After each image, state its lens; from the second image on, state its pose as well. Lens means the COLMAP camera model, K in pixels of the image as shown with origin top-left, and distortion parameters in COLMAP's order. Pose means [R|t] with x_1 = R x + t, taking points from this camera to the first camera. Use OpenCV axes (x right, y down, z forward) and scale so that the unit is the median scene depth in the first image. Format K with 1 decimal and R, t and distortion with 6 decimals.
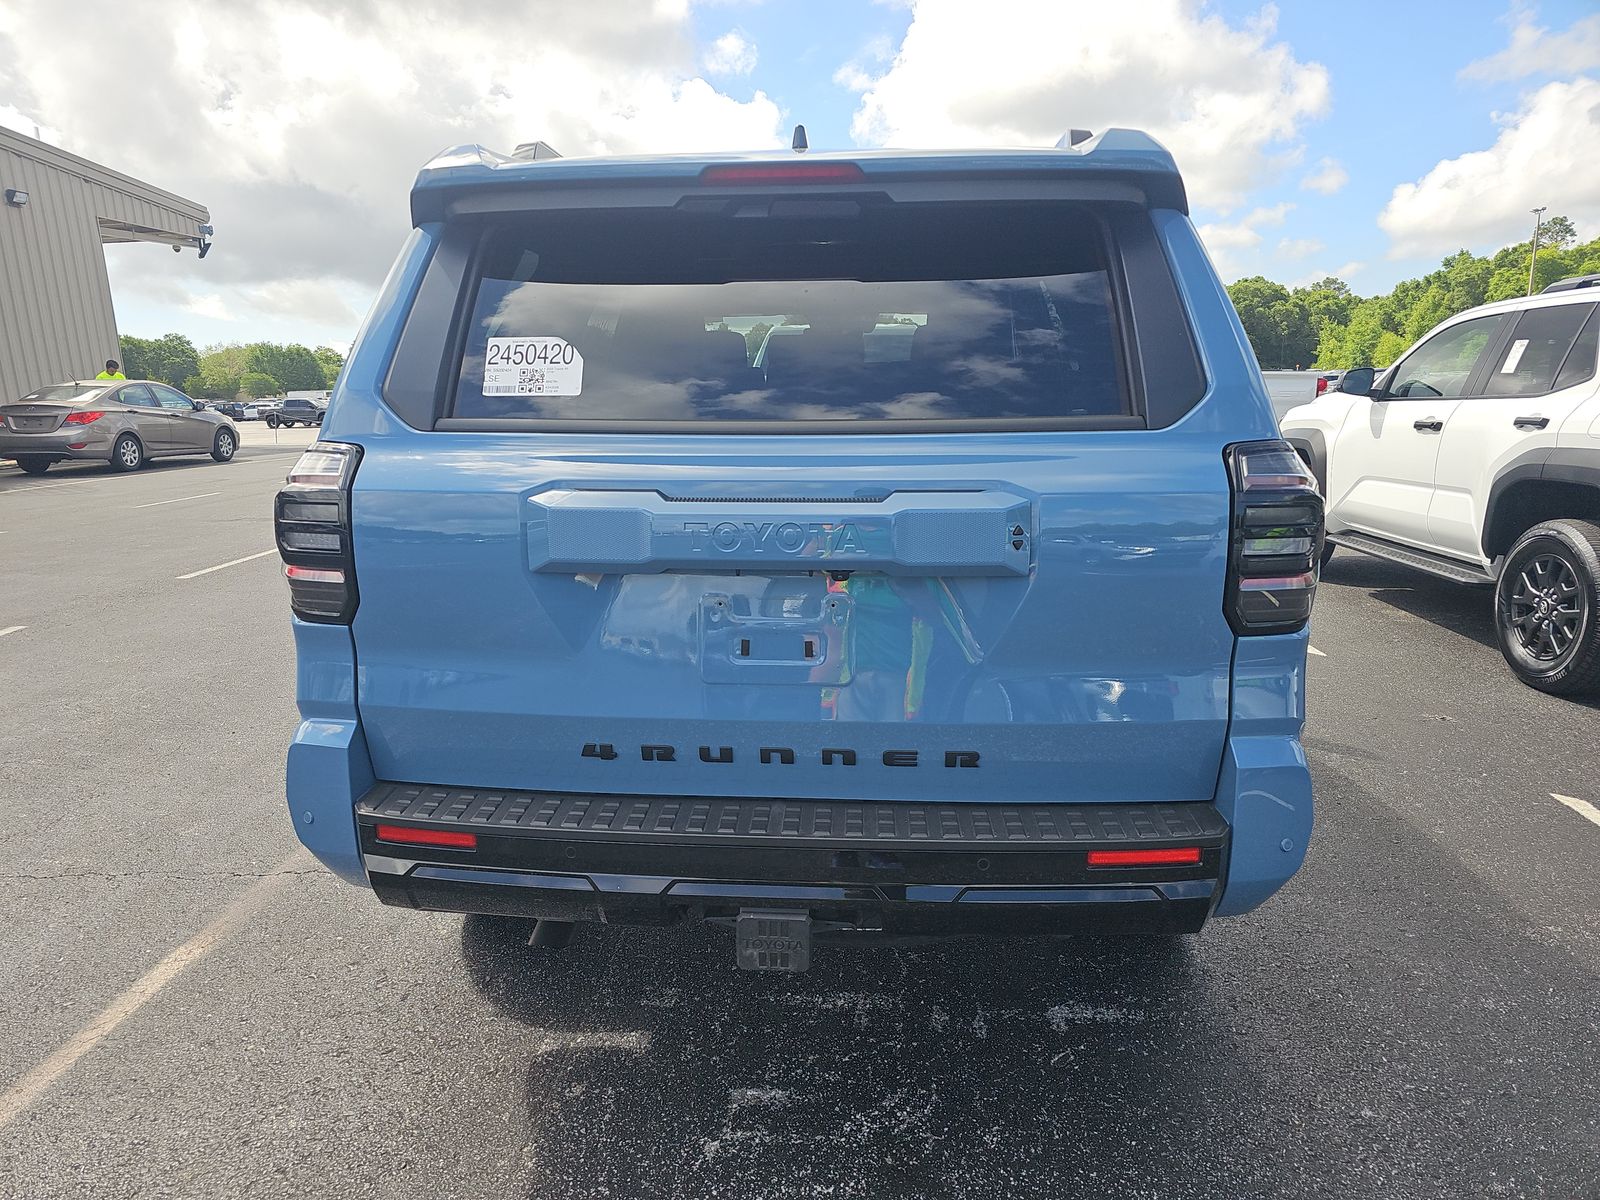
lens RADIAL K [[1065.8, 0, 792.7], [0, 1065.8, 598.1], [0, 0, 1]] dist [0.033367, -0.035072]
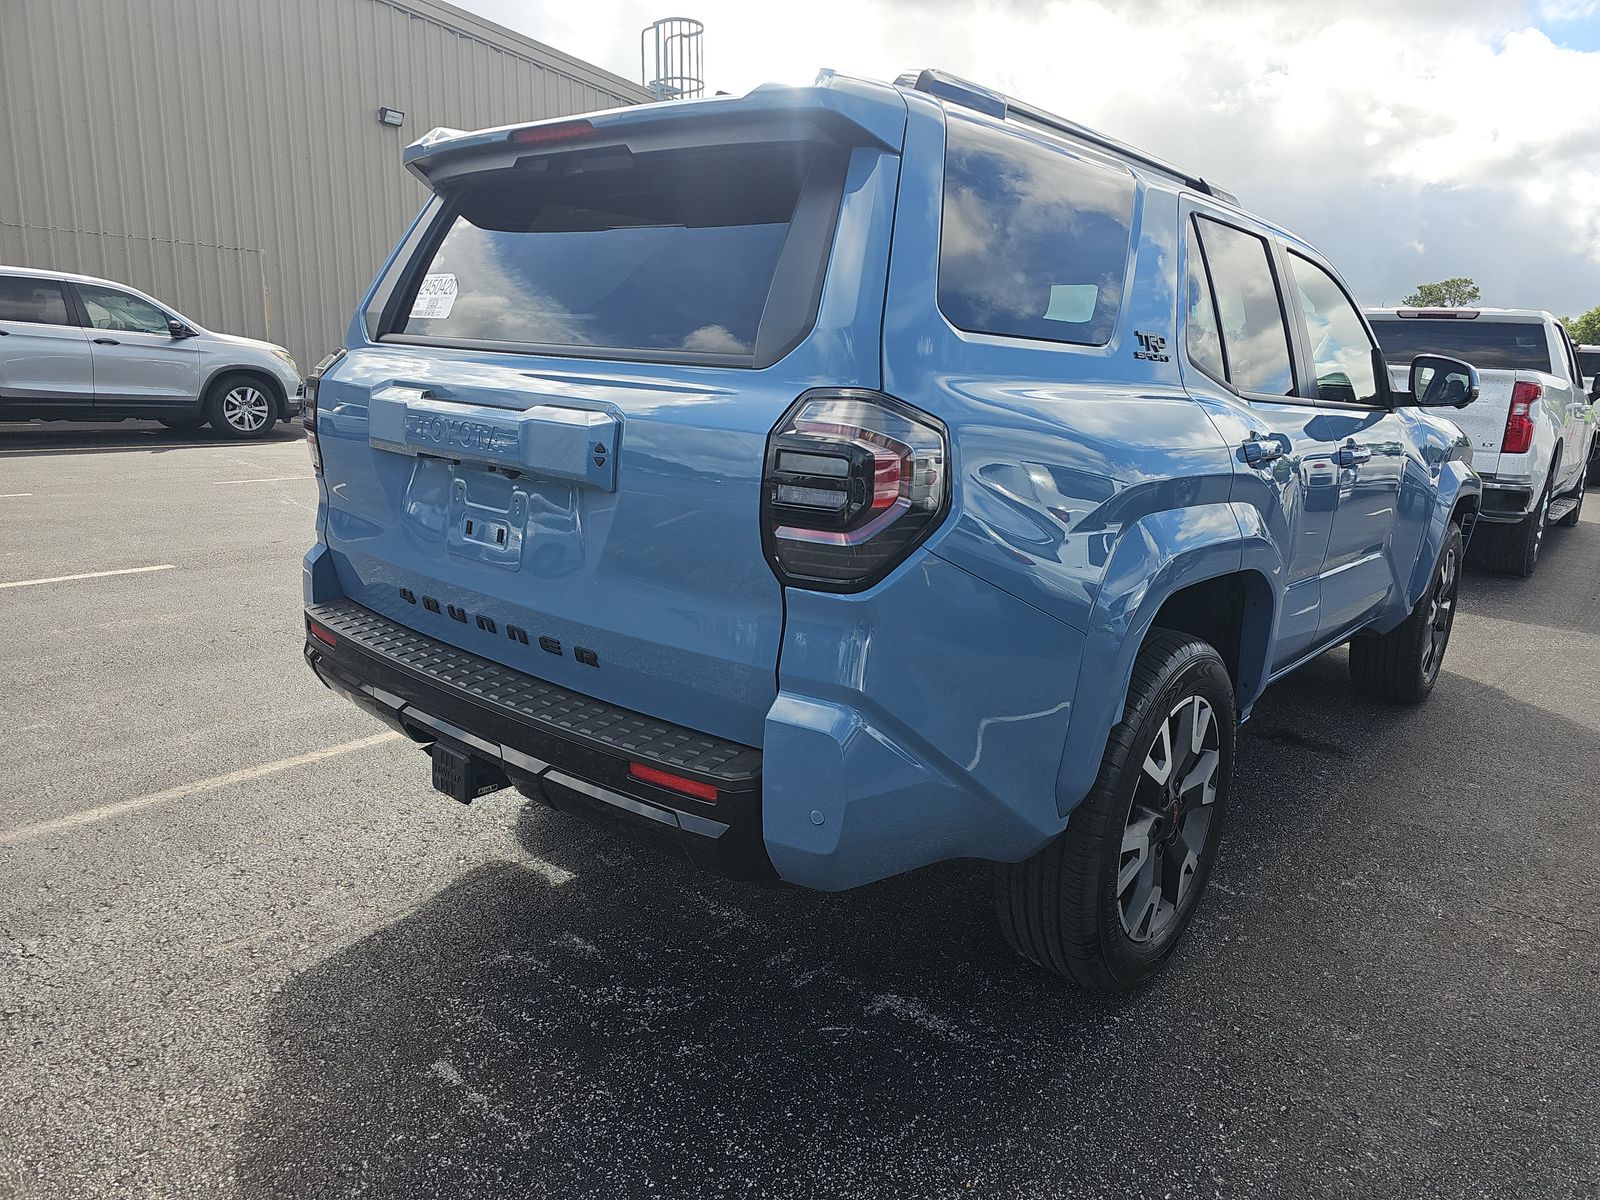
lens RADIAL K [[1072.3, 0, 804.7], [0, 1072.3, 571.3], [0, 0, 1]] dist [0.018626, -0.004954]
pose [[0.807164, 0.164047, -0.567075, 0.667271], [-0.171718, 0.984320, 0.040331, -0.013429], [0.564800, 0.064823, 0.822678, 0.147768]]
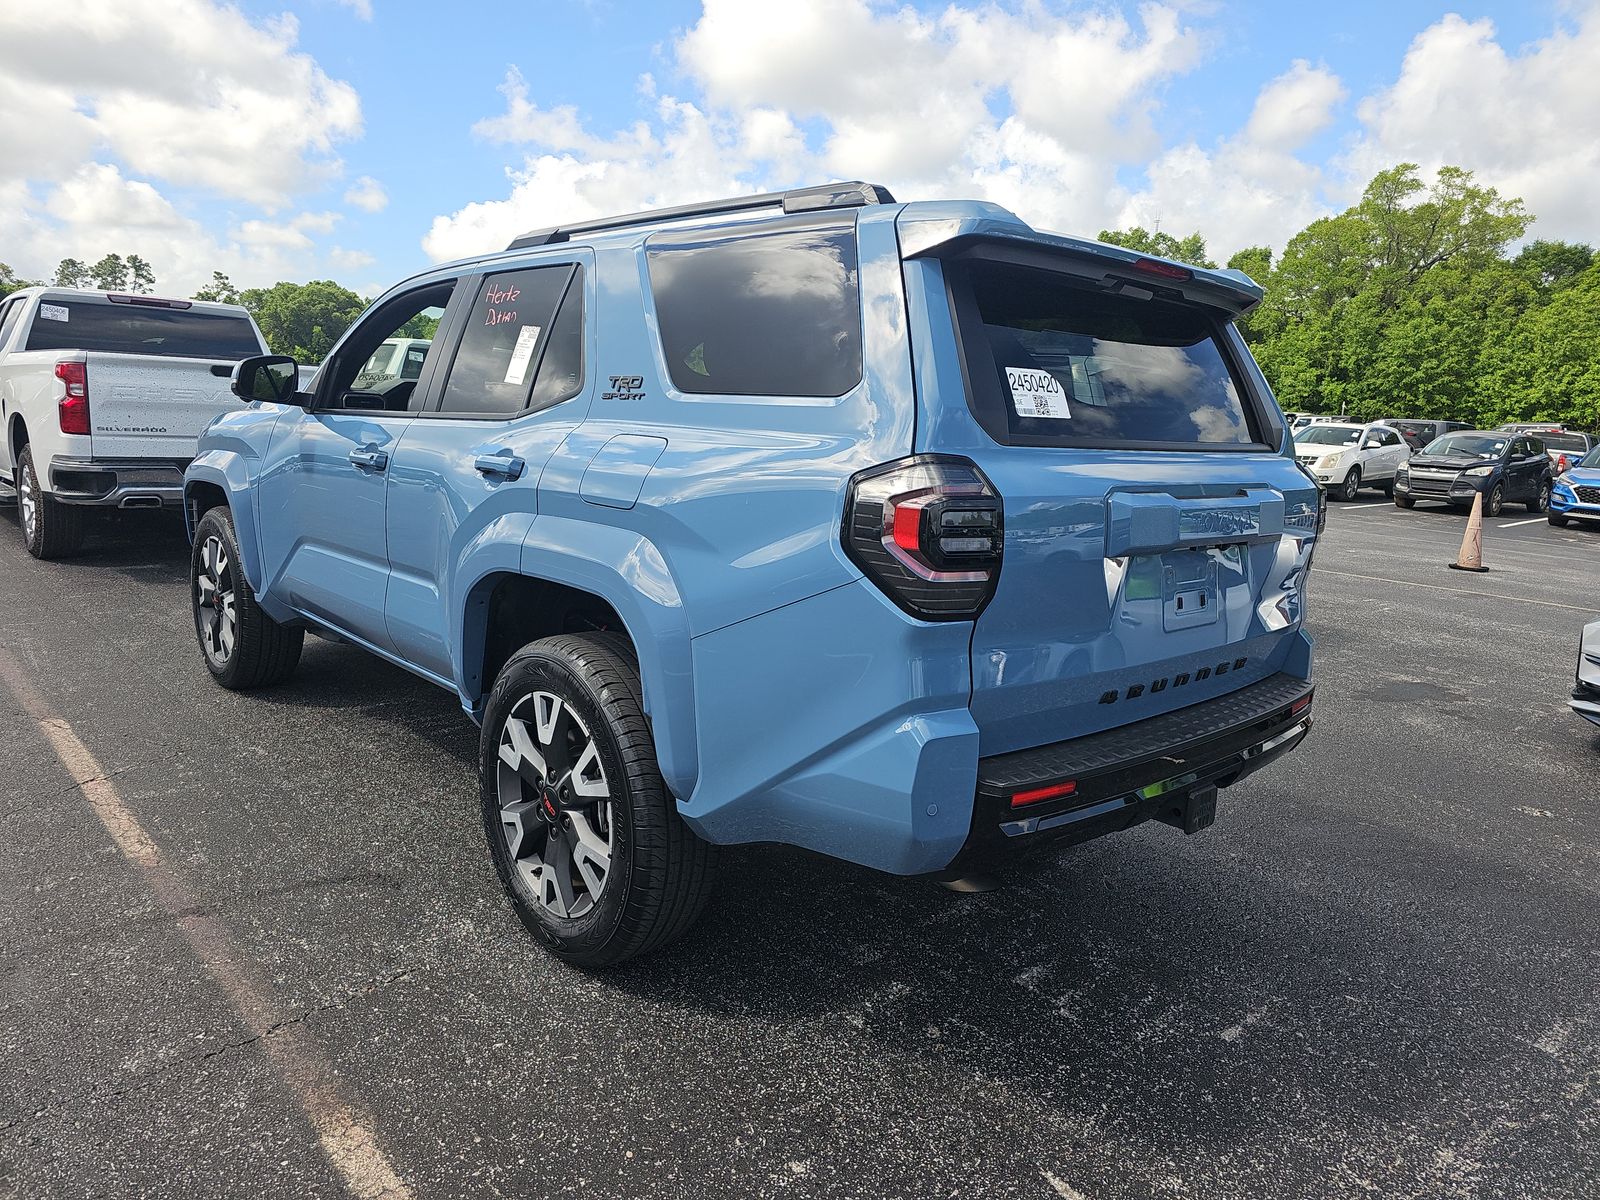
lens RADIAL K [[1069.0, 0, 802.1], [0, 1069.0, 561.3], [0, 0, 1]] dist [0.068615, -0.110793]
pose [[0.664430, -0.061105, 0.744849, -0.994813], [0.089383, 0.995995, 0.001975, -0.038599], [-0.741987, 0.065265, 0.667231, 0.291471]]
